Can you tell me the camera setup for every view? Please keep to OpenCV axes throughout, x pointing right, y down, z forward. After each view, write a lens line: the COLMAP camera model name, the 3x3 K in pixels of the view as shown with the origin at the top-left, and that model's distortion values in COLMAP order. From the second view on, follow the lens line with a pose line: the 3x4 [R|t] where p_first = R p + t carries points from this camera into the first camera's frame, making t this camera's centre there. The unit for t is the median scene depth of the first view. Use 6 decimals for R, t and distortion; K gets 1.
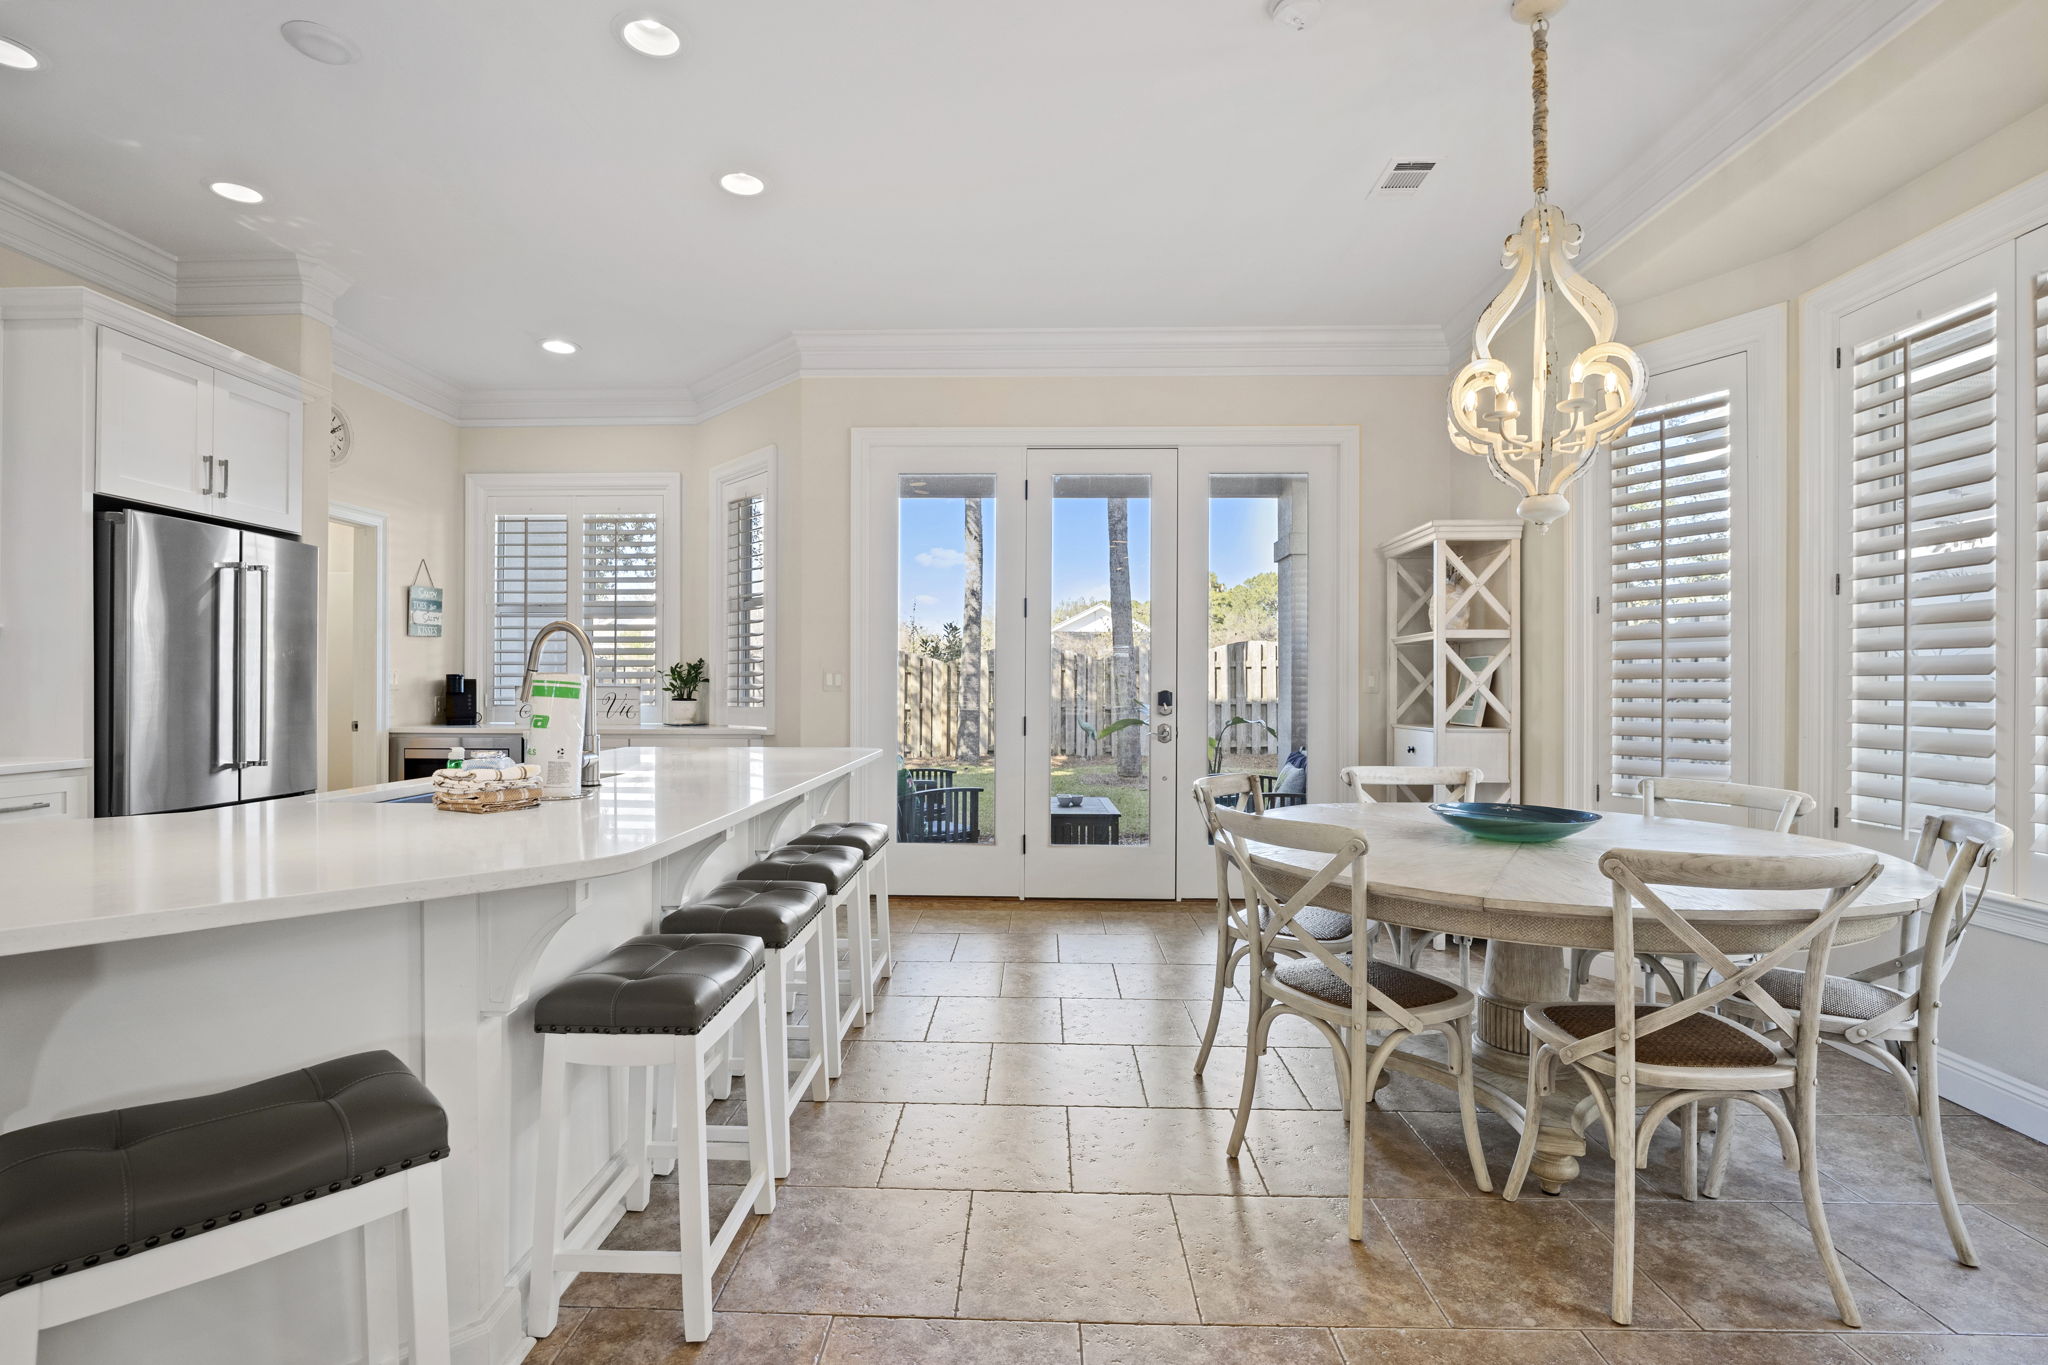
lens RADIAL K [[963.8, 0, 1014.0], [0, 963.8, 684.2], [0, 0, 1]] dist [-0.010286, -0.000259]
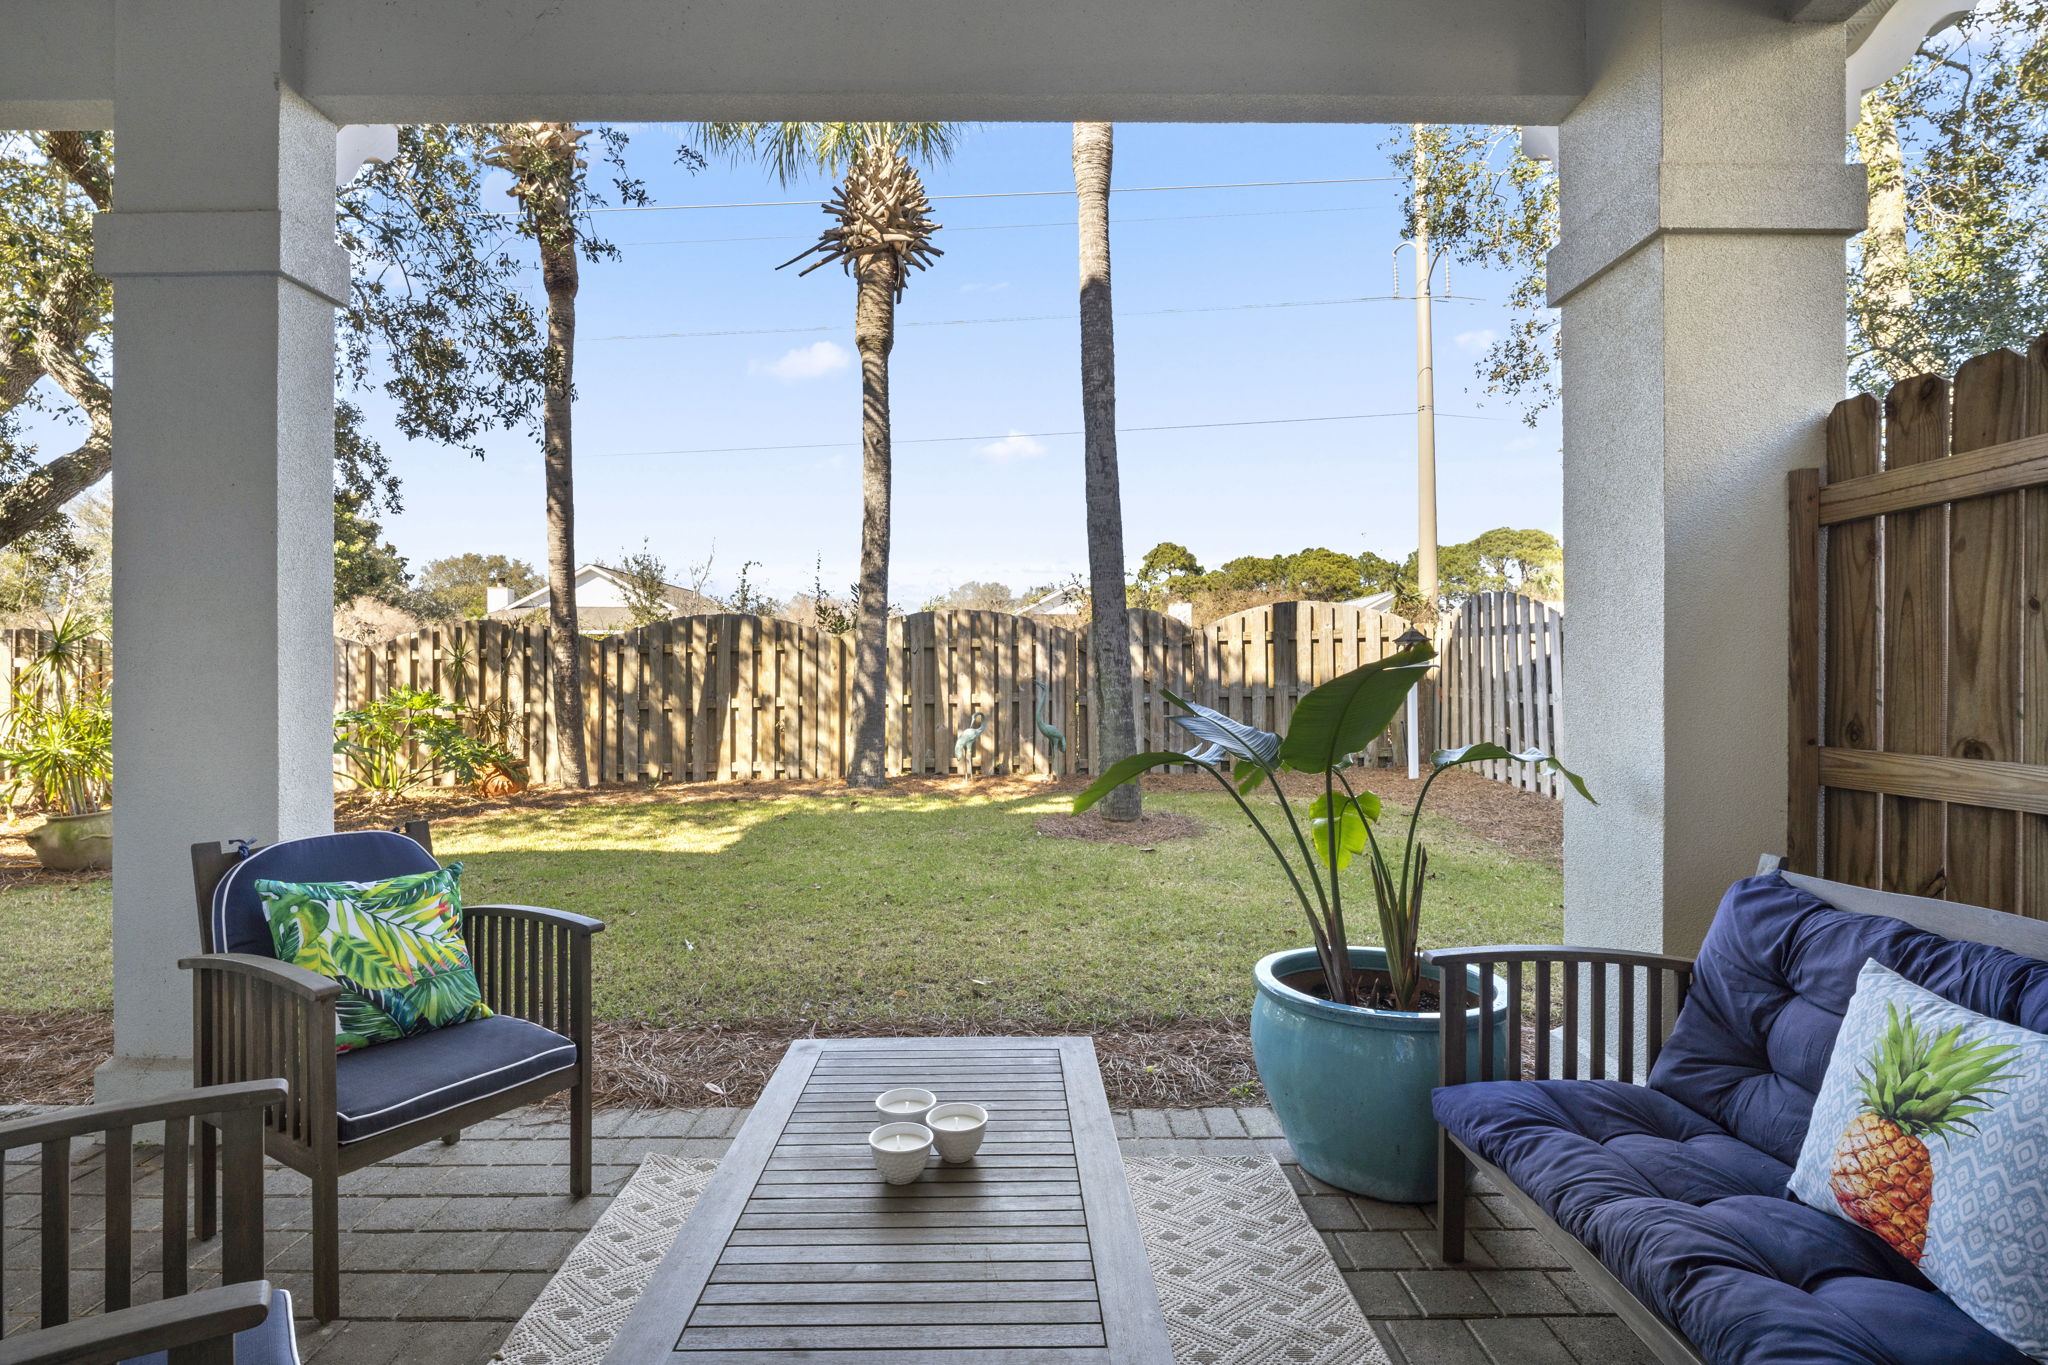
lens RADIAL K [[963.8, 0, 1025.3], [0, 963.8, 676.5], [0, 0, 1]] dist [-0.010286, -0.000259]
pose [[0.999657, -0.003398, 0.025957, 0.039570], [0.003111, 0.999934, 0.011069, -0.000309], [-0.025993, -0.010985, 0.999602, 0.334785]]
